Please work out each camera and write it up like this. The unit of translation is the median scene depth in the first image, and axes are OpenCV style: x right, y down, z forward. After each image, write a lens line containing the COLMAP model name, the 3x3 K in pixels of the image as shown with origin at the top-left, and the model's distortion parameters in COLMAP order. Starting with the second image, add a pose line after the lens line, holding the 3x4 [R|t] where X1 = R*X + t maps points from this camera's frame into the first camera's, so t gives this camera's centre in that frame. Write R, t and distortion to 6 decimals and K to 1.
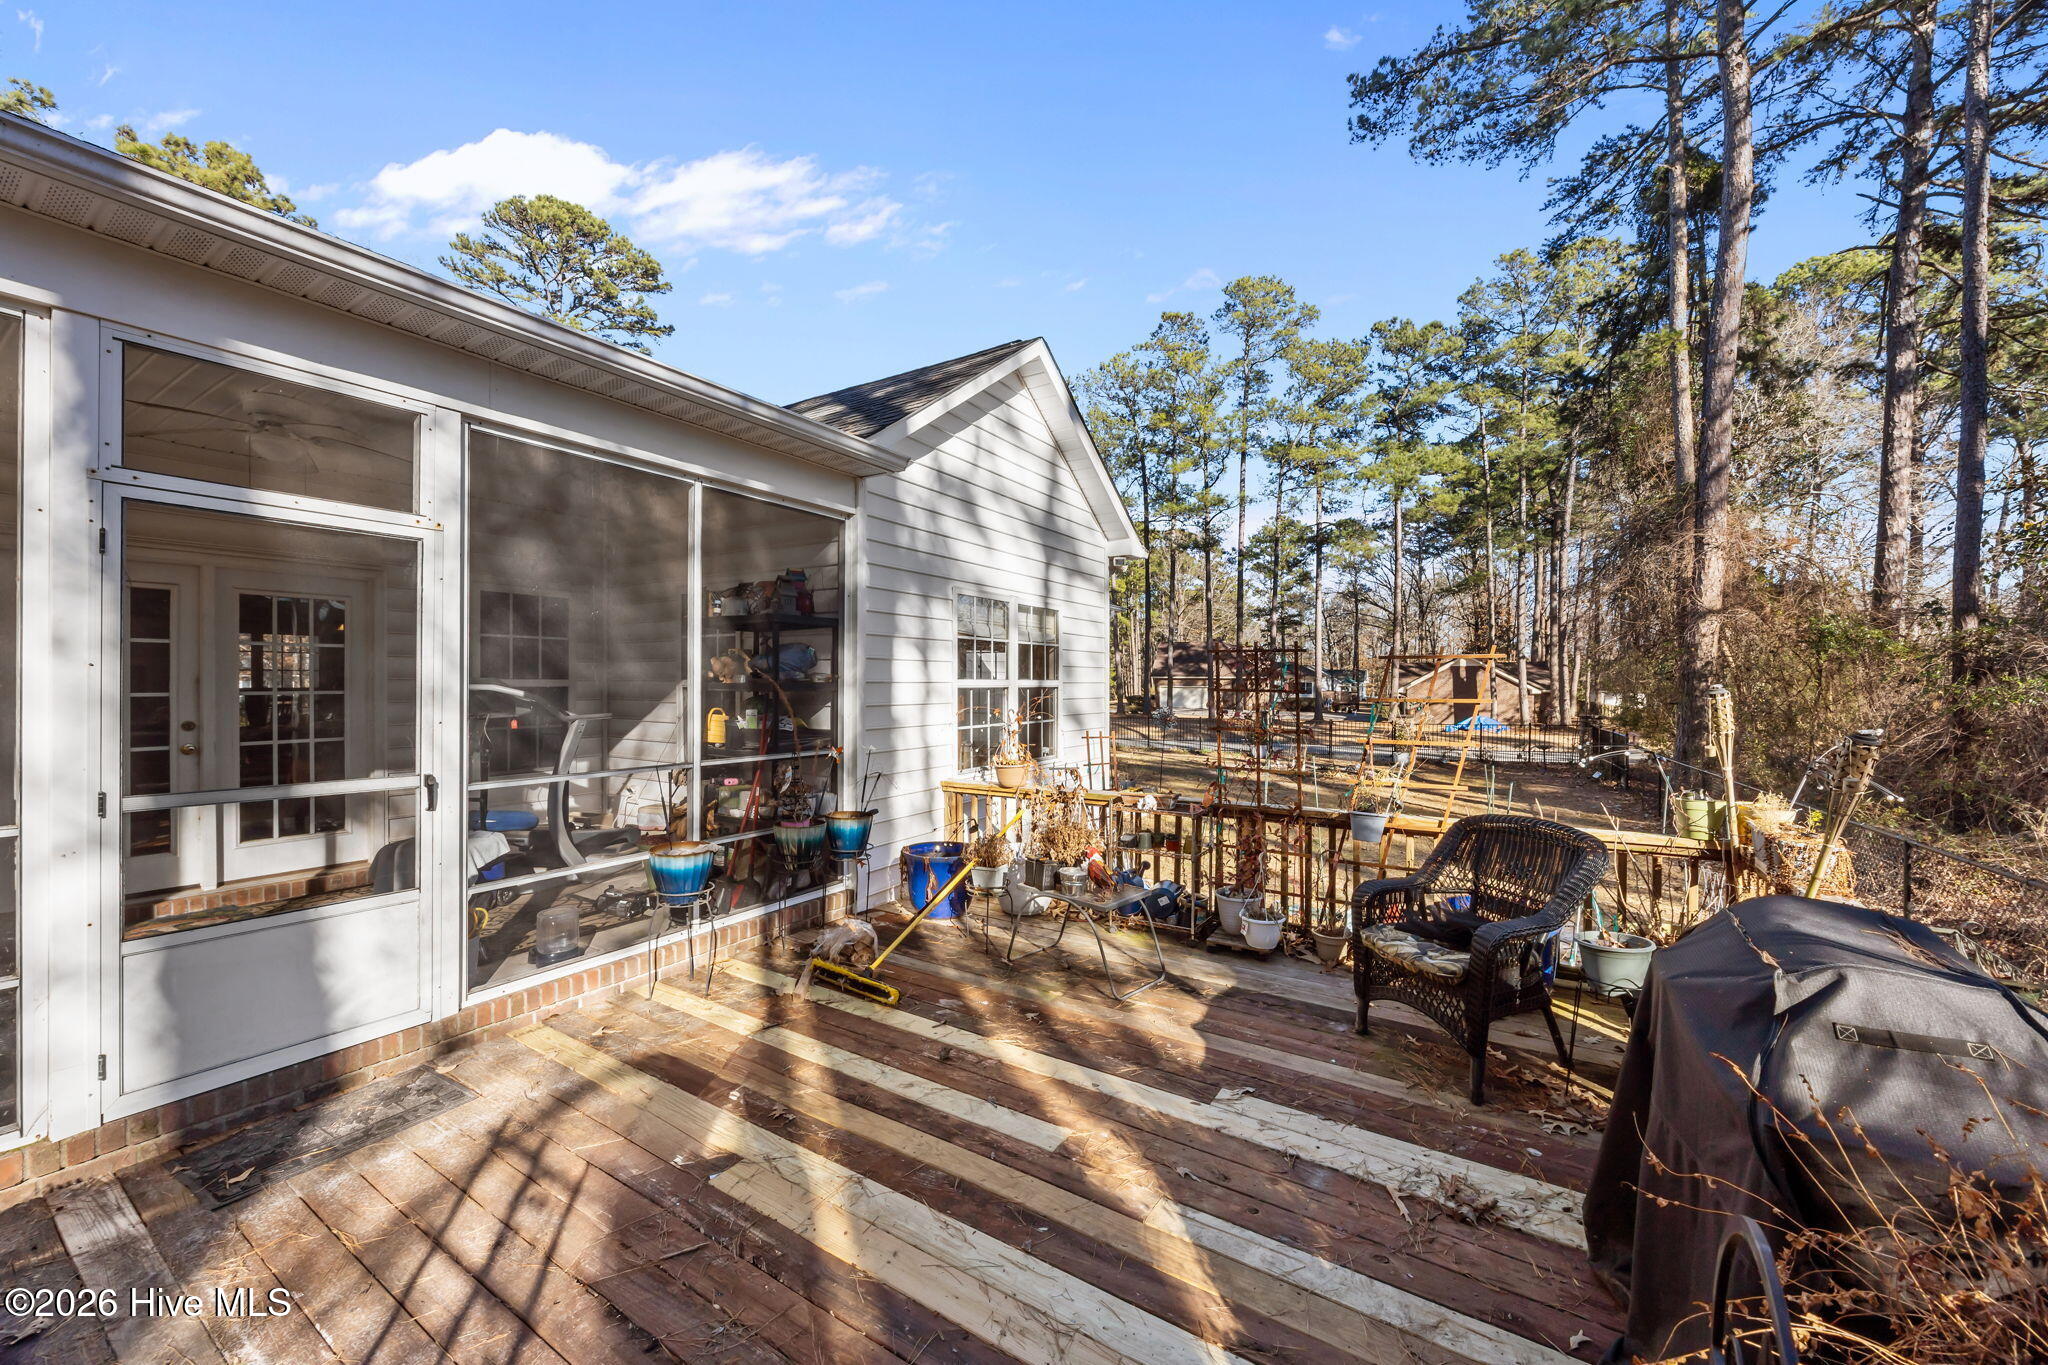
lens RADIAL K [[778.3, 0, 1018.6], [0, 778.3, 692.5], [0, 0, 1]] dist [-0.000180, -0.000564]
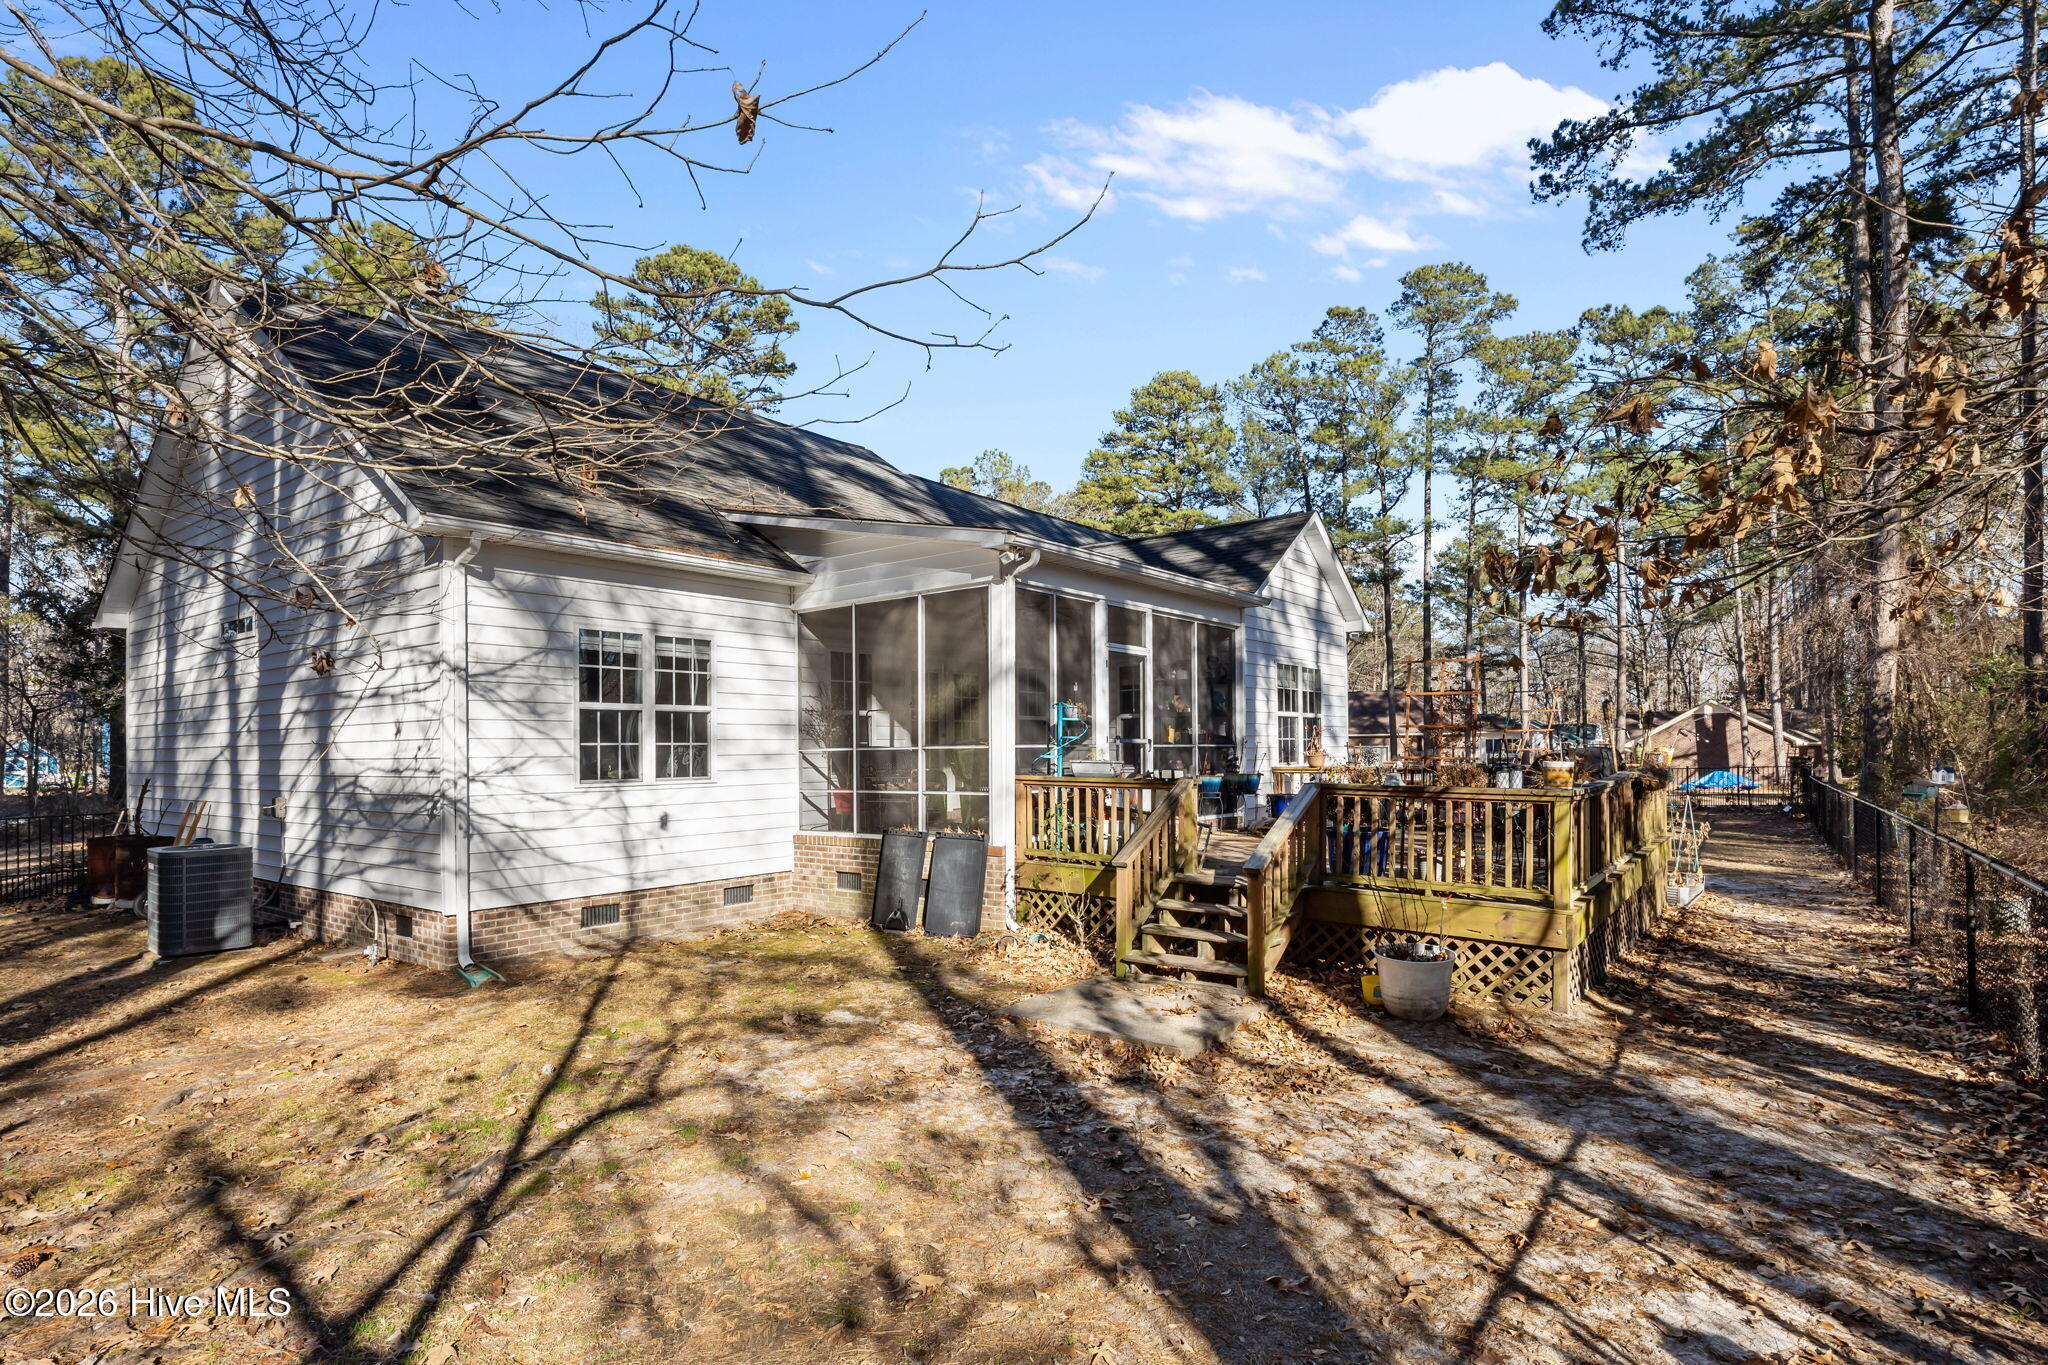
lens RADIAL K [[1080.9, 0, 1023.4], [0, 1080.9, 755.6], [0, 0, 1]] dist [0.000839, 0.010490]
pose [[0.996827, -0.016877, -0.077783, -0.068539], [0.015922, 0.999790, -0.012870, 0.015723], [0.077984, 0.011591, 0.996887, -0.220402]]
